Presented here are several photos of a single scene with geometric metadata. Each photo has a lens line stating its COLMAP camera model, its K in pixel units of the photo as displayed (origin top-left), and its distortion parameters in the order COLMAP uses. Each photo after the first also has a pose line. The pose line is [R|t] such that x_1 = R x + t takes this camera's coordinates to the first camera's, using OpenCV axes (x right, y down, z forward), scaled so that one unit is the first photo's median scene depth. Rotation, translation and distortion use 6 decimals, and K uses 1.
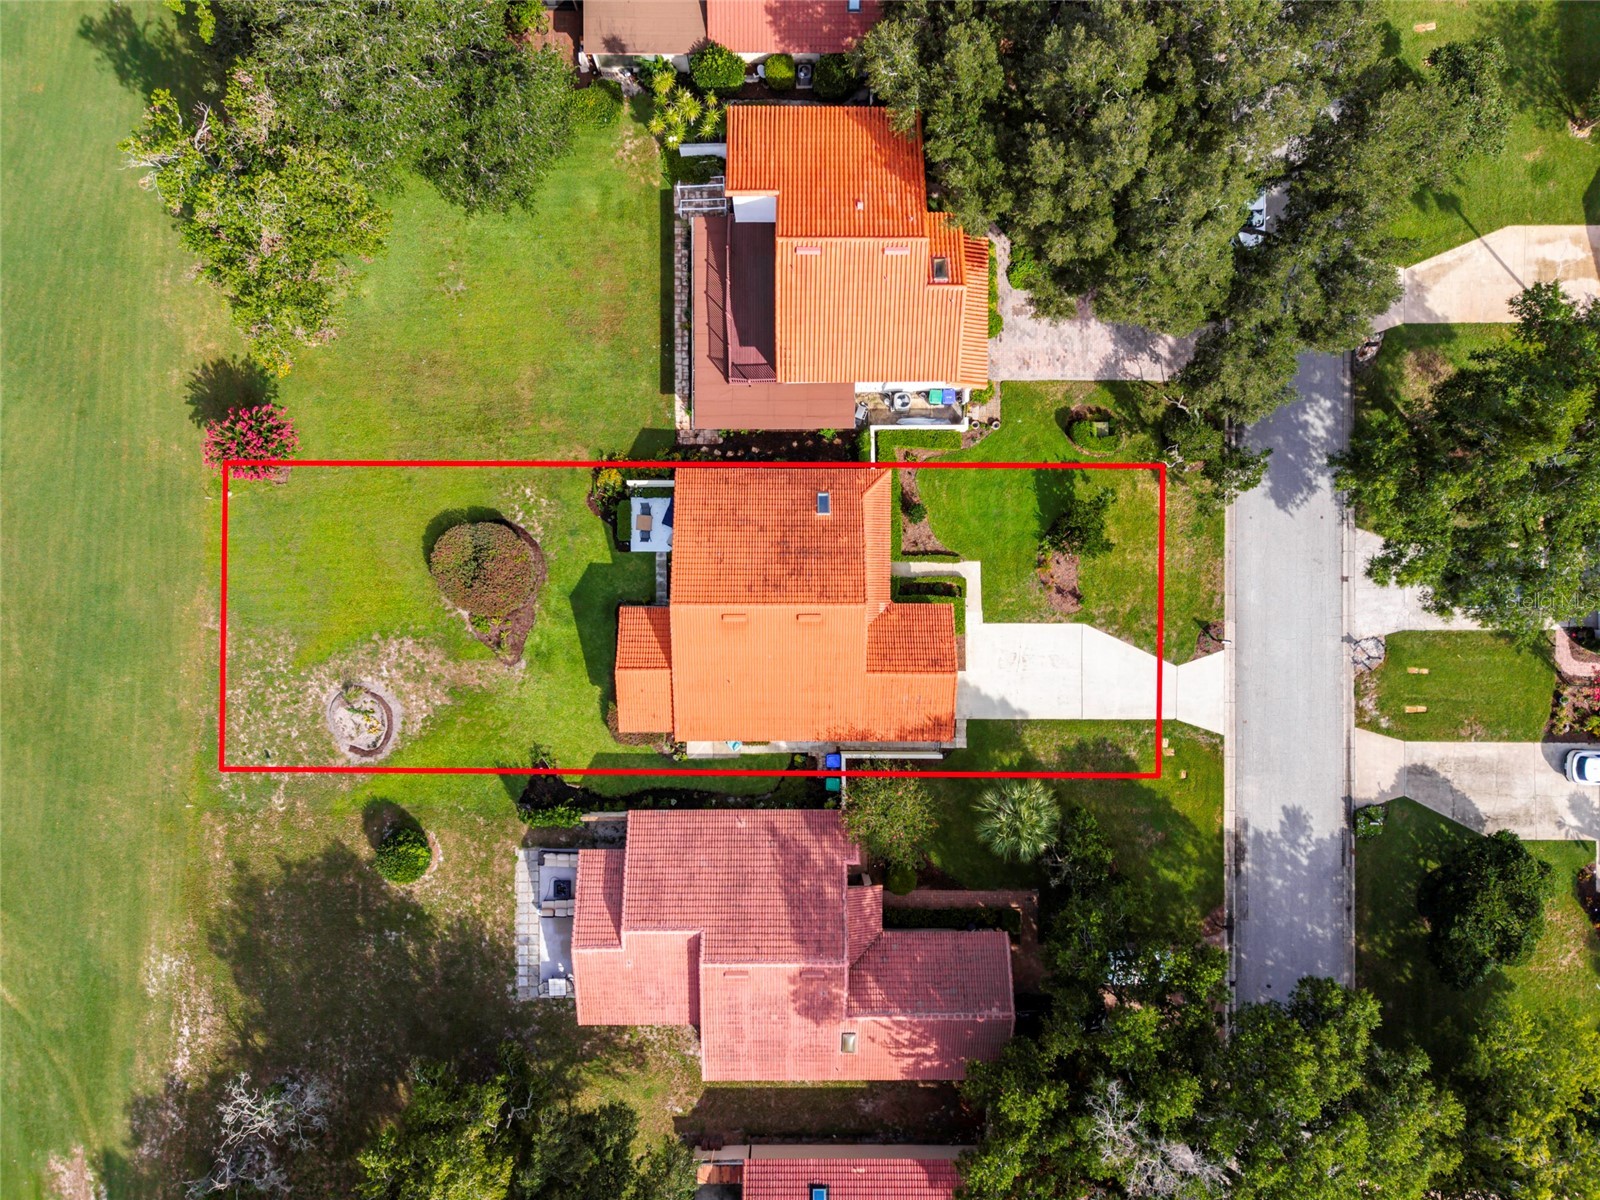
lens RADIAL K [[1153.1, 0, 780.3], [0, 1153.1, 596.8], [0, 0, 1]] dist [0.011010, -0.004280]
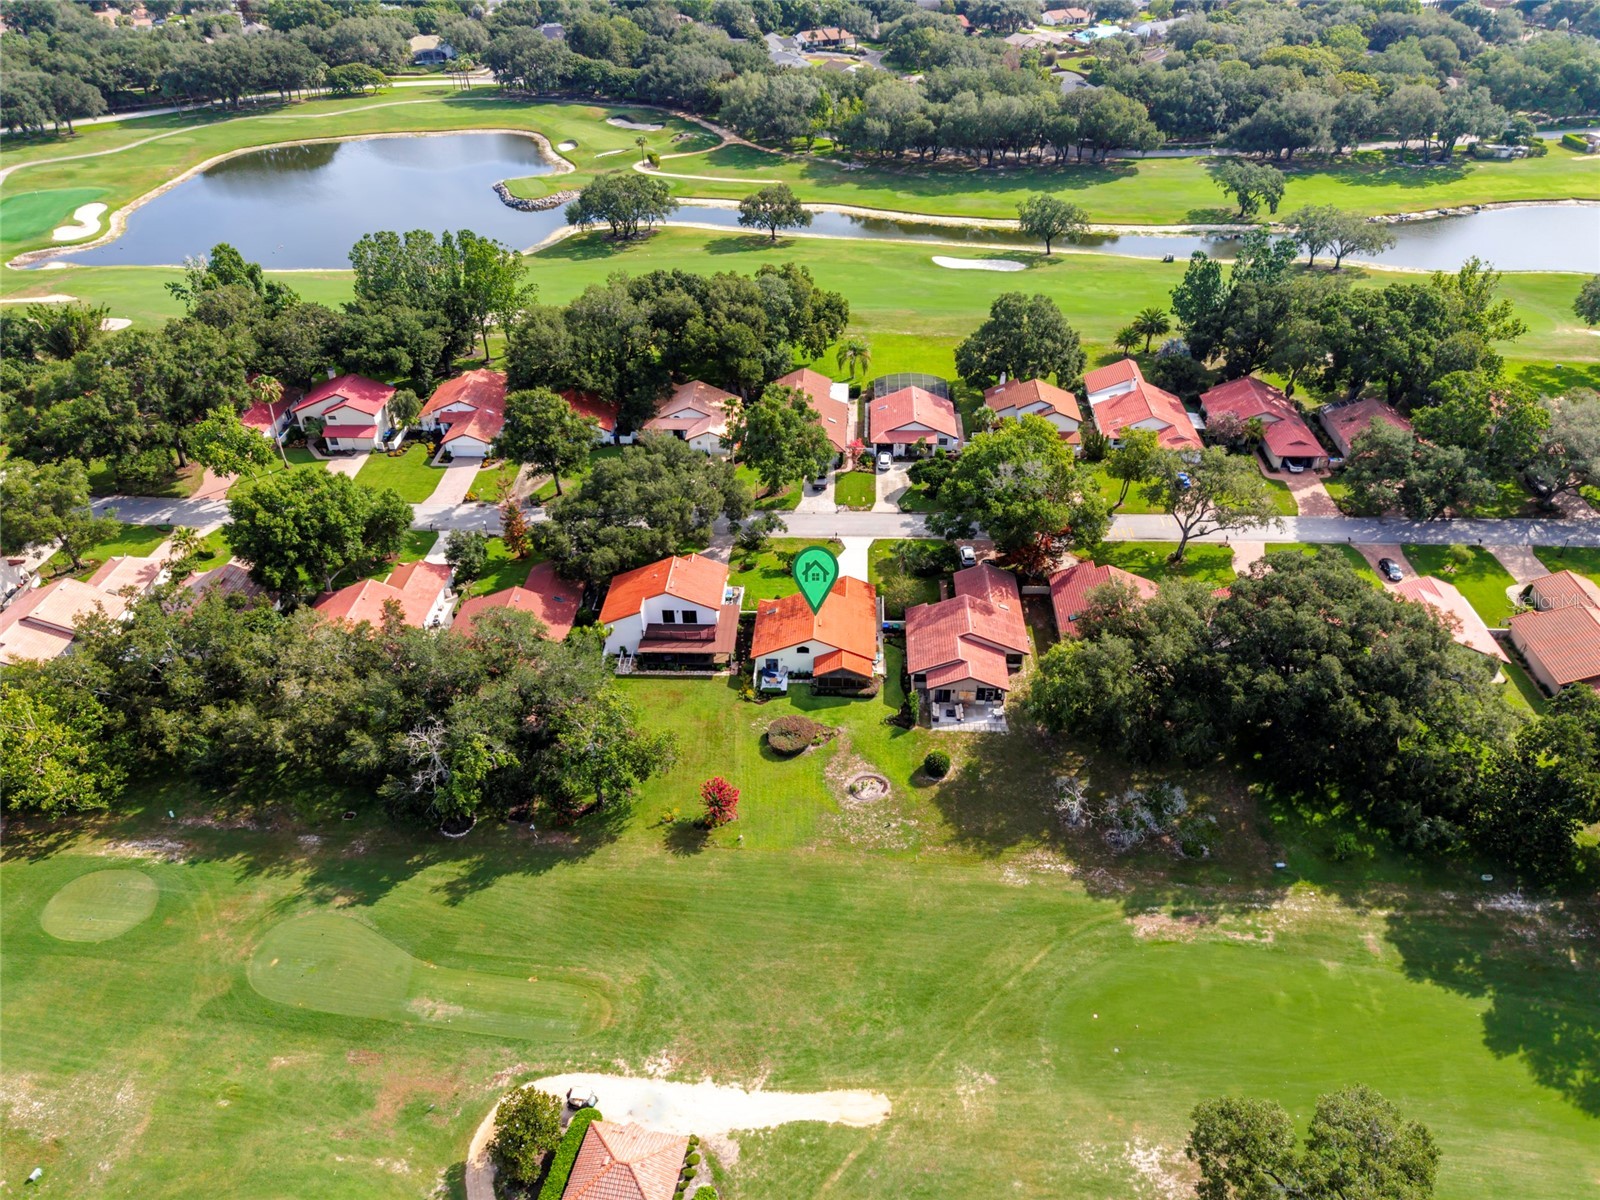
lens RADIAL K [[1153.1, 0, 780.3], [0, 1153.1, 596.8], [0, 0, 1]] dist [0.011010, -0.004280]
pose [[0.063928, -0.569388, 0.819580, -1.792260], [0.997948, 0.039548, -0.050366, 0.048769], [-0.003735, 0.821117, 0.570747, -0.333508]]
